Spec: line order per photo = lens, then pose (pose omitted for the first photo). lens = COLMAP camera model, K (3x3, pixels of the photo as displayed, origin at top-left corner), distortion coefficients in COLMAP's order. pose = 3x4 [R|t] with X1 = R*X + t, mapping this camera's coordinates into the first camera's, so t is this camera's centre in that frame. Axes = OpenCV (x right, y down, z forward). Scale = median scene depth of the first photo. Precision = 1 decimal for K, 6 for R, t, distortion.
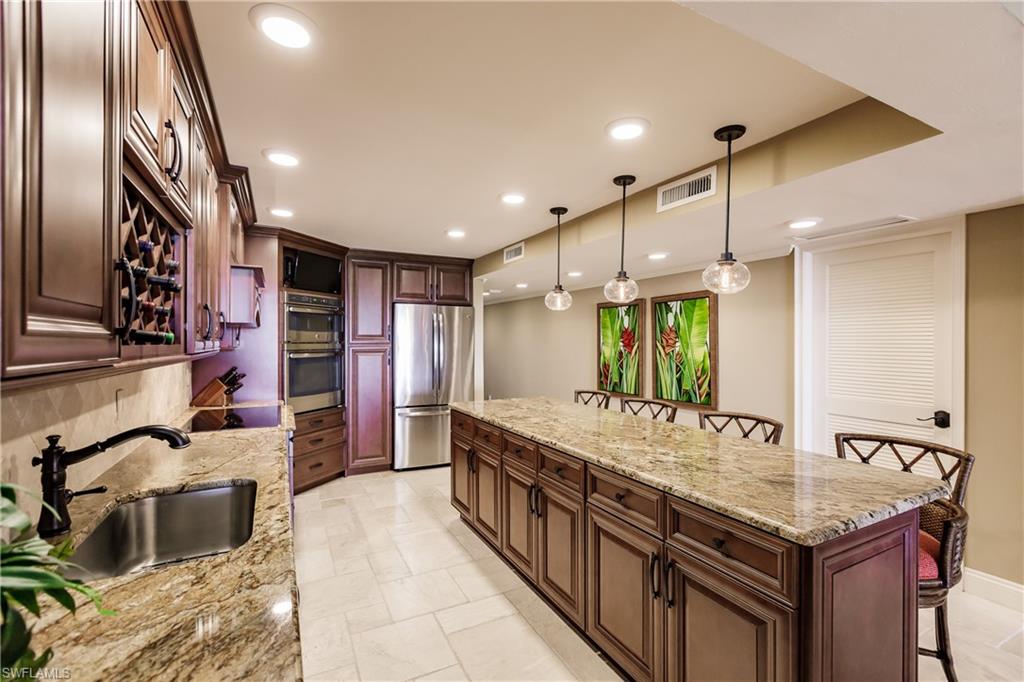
lens RADIAL K [[453.6, 0, 514.7], [0, 453.6, 340.4], [0, 0, 1]] dist [-0.000399, -0.000899]
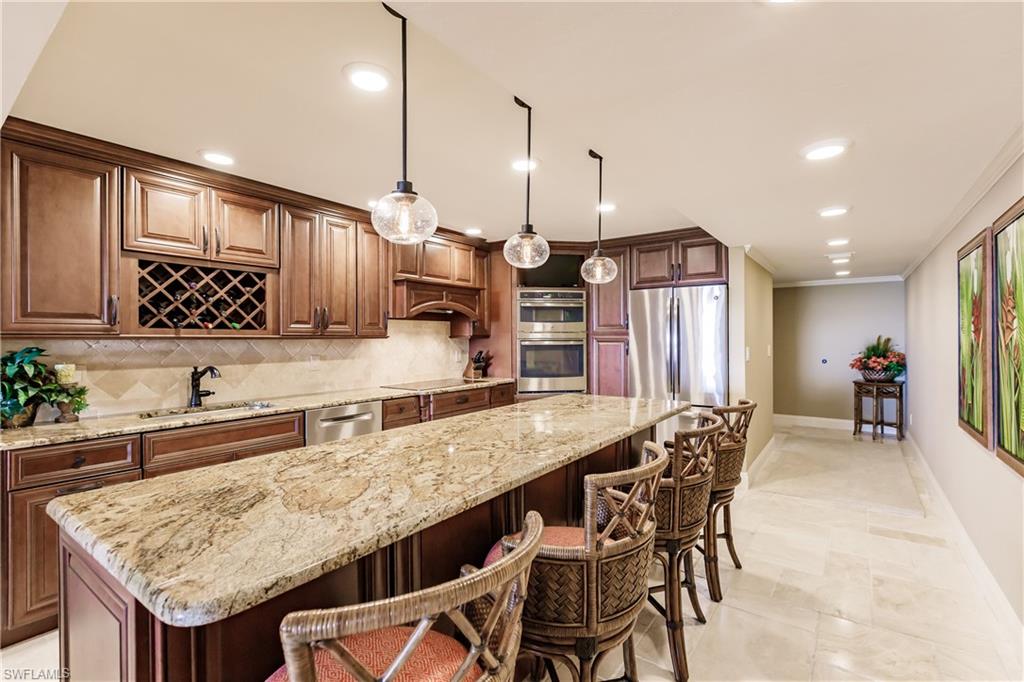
lens RADIAL K [[453.6, 0, 514.7], [0, 453.6, 340.4], [0, 0, 1]] dist [-0.000399, -0.000899]
pose [[0.451116, 0.000666, -0.892465, 1.467518], [0.008145, 0.999955, 0.004863, 0.050264], [0.892428, -0.009463, 0.451090, 1.064223]]
